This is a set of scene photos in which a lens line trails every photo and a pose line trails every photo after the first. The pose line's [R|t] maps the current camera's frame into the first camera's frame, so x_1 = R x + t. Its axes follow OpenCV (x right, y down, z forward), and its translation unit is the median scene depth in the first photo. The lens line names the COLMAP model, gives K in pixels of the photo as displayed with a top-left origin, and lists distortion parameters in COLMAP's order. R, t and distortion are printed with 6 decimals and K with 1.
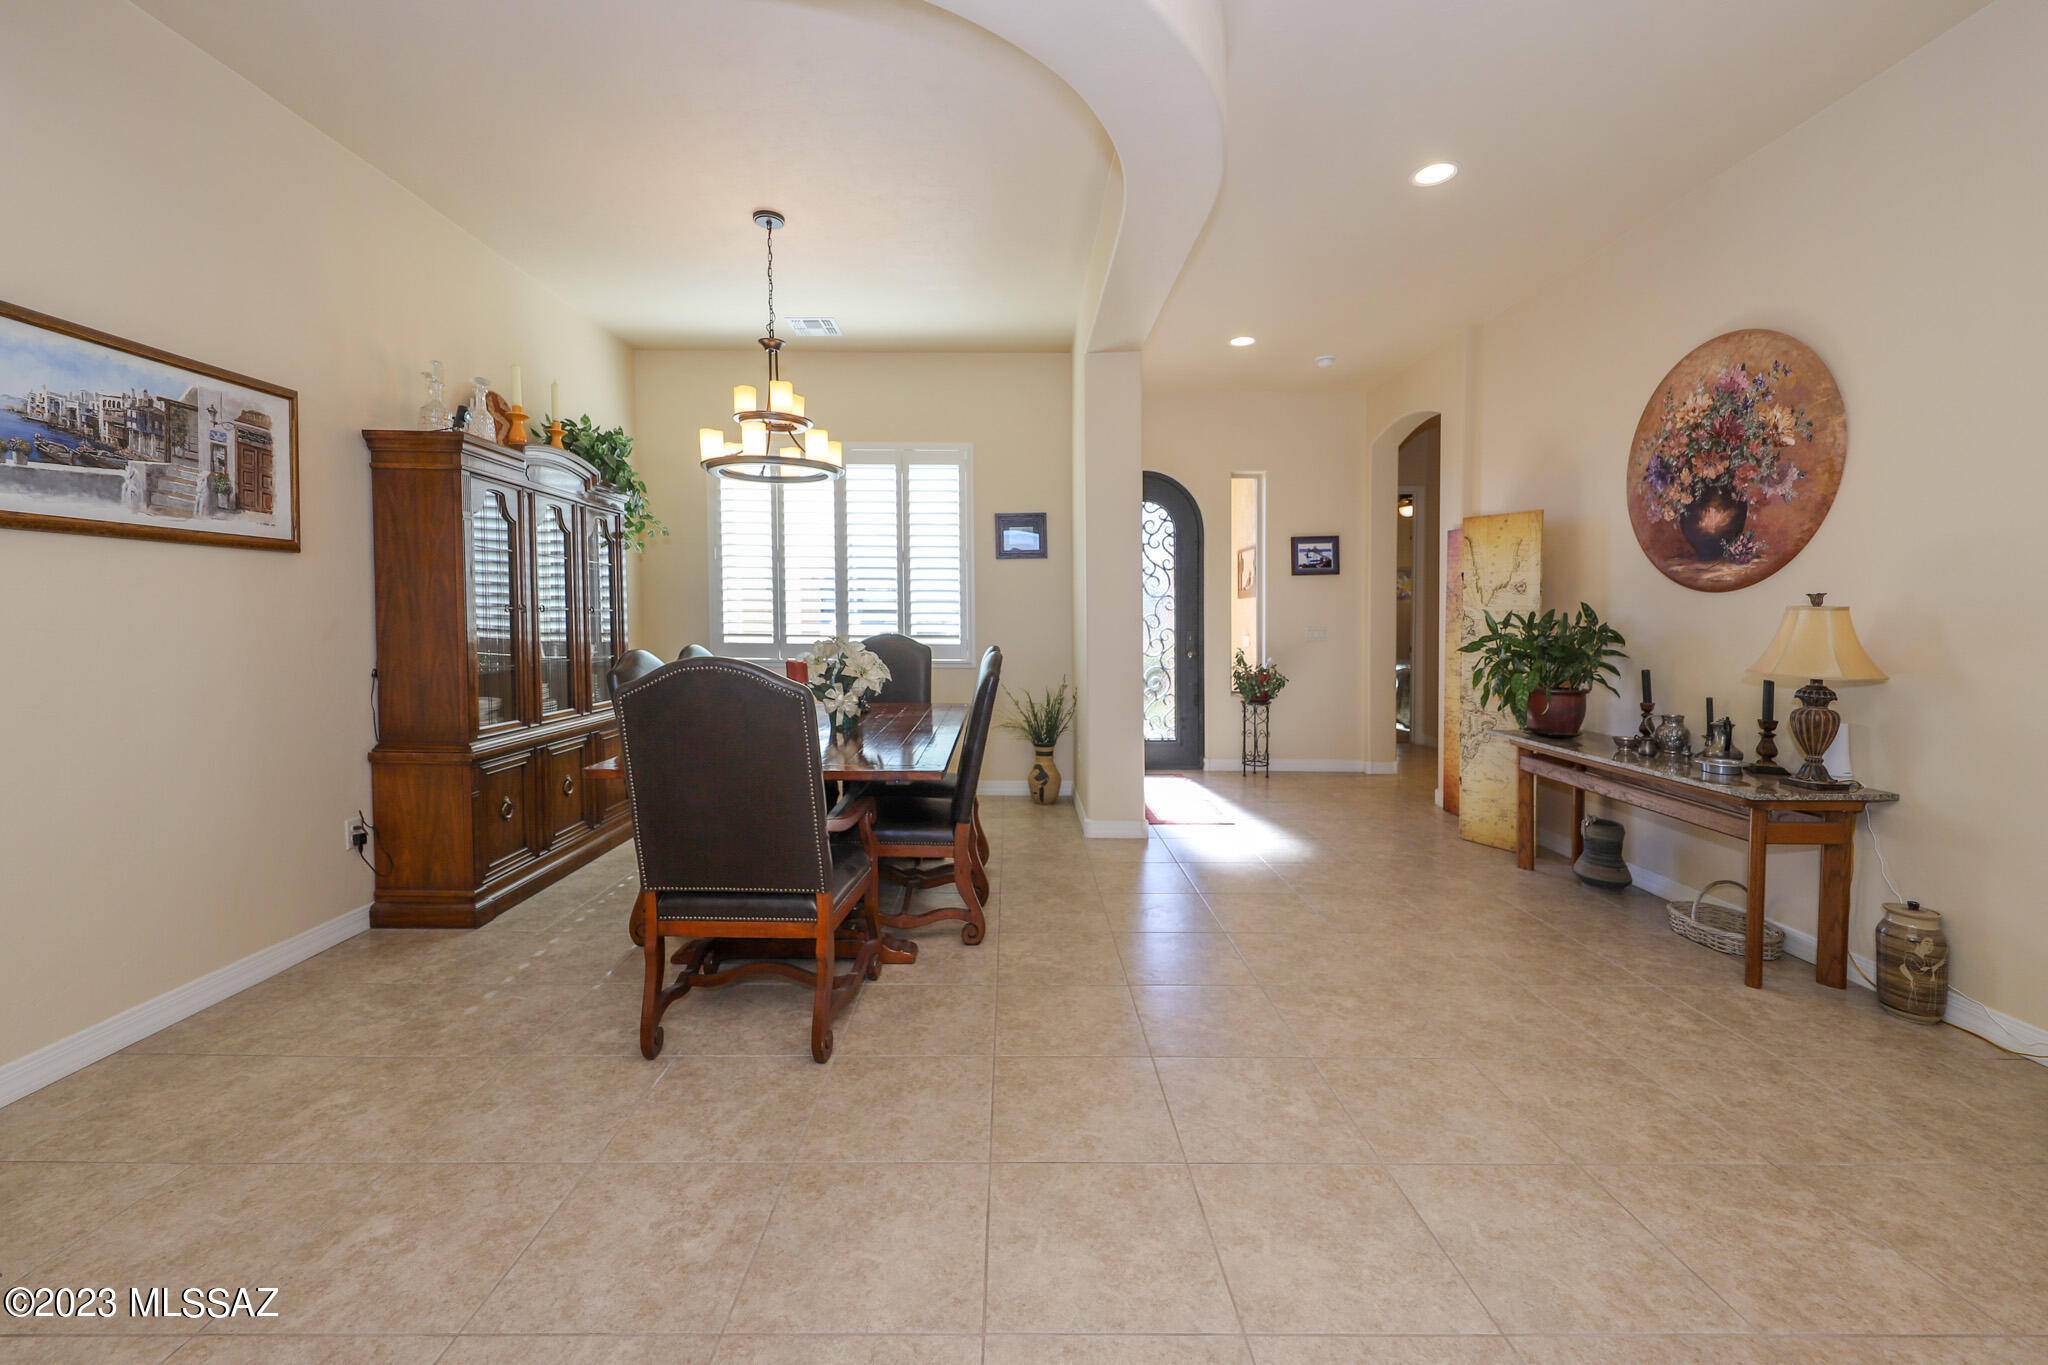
lens RADIAL K [[751.2, 0, 1045.0], [0, 751.2, 614.3], [0, 0, 1]] dist [0.009172, 0.000103]
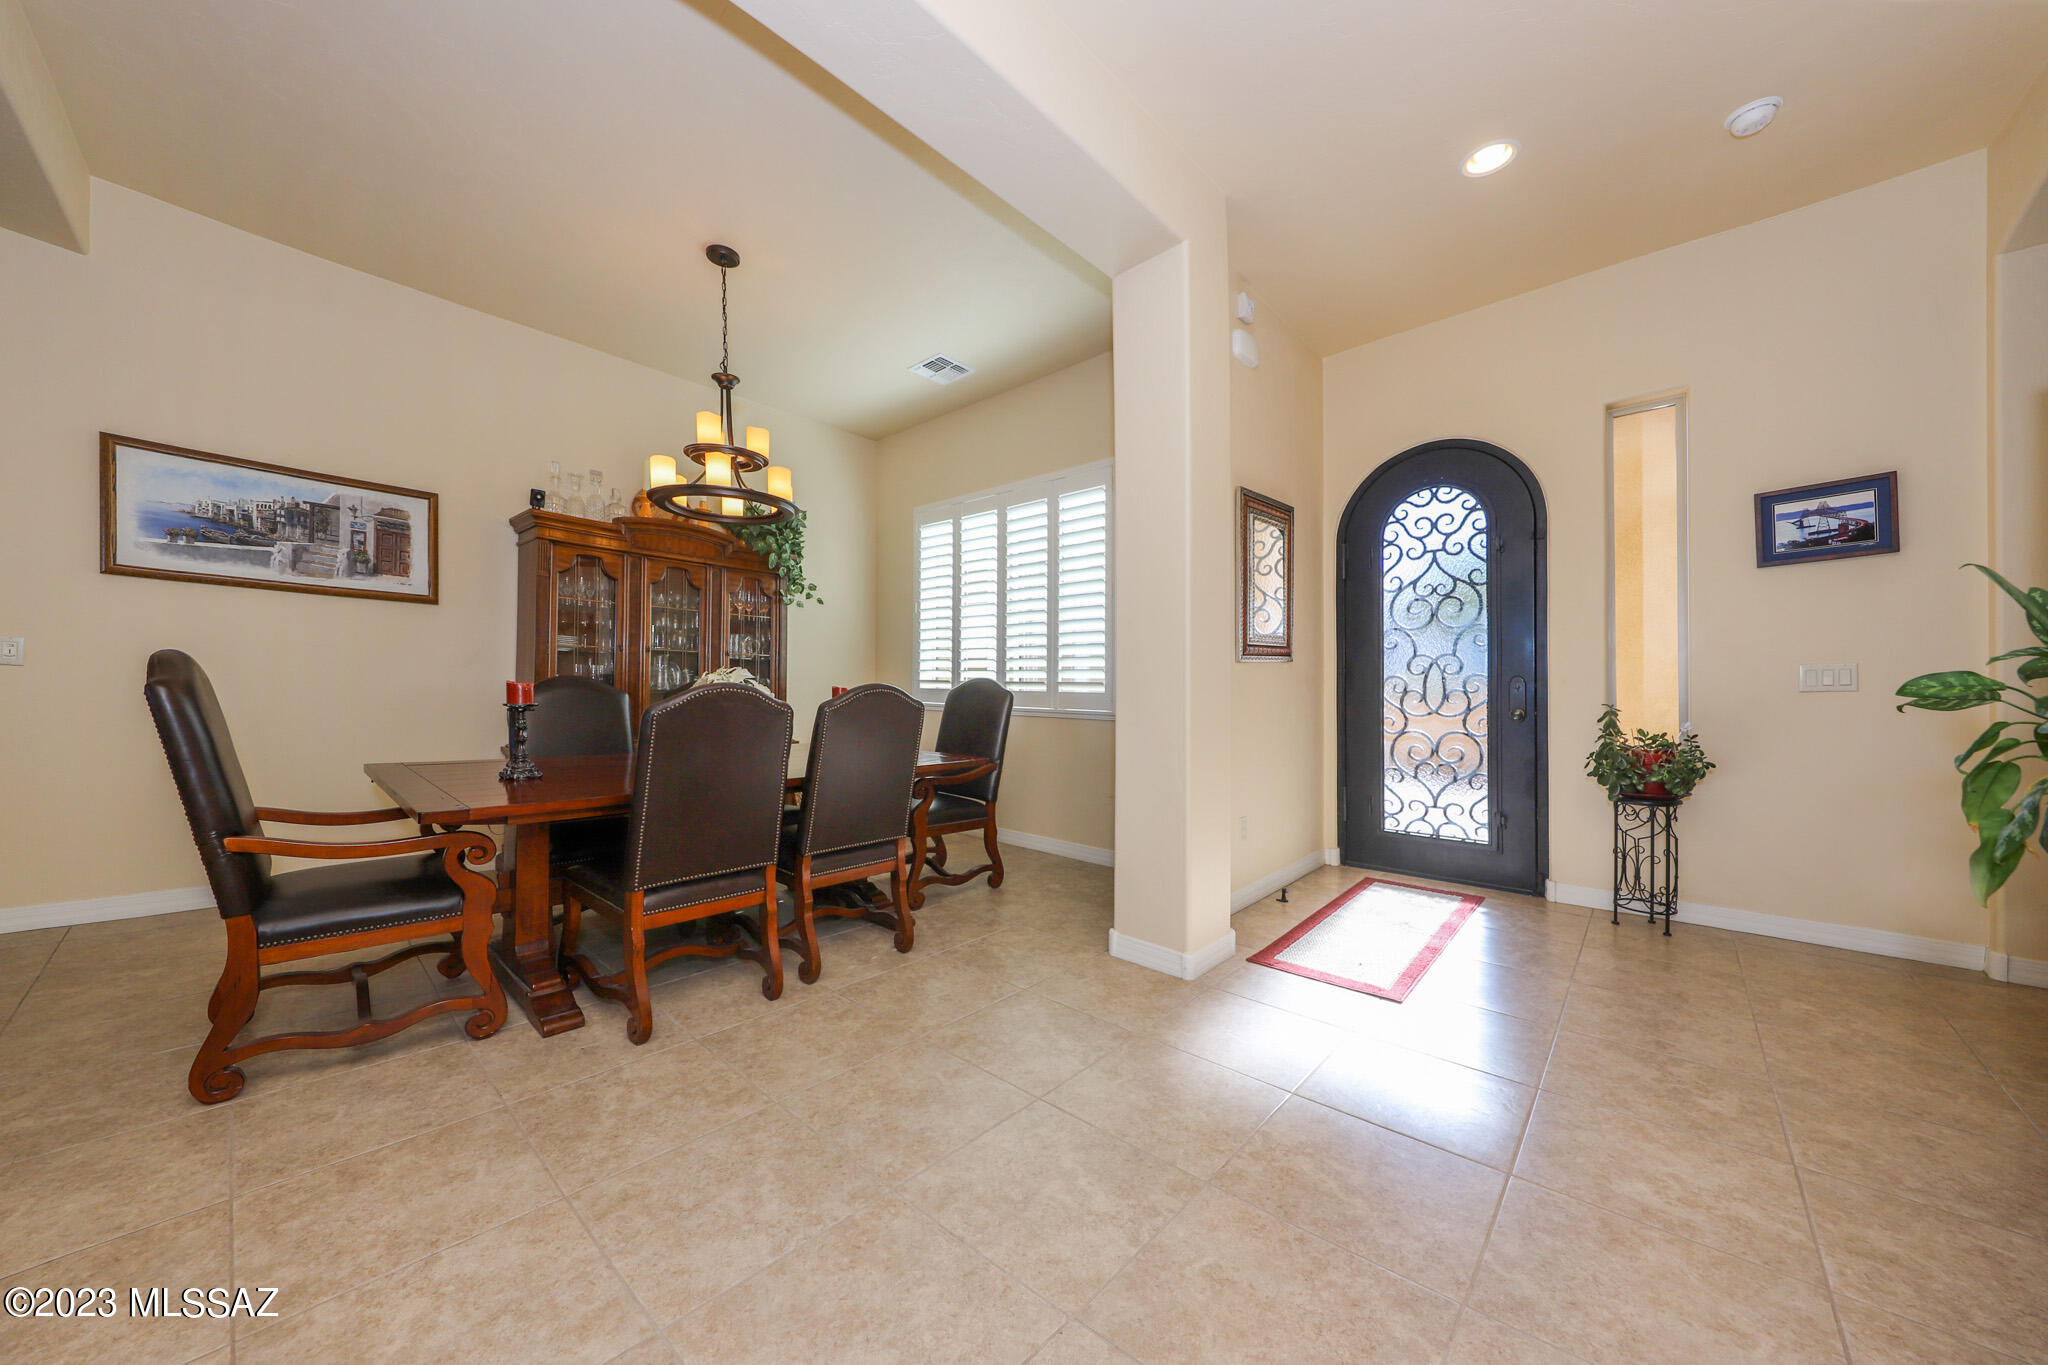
lens RADIAL K [[671.4, 0, 1028.0], [0, 671.4, 685.3], [0, 0, 1]] dist [-0.008857, 0.000076]
pose [[0.738011, -0.026800, -0.674256, 0.476933], [0.004109, 0.999371, -0.035224, 0.083255], [0.674776, 0.023225, 0.737657, 0.569568]]
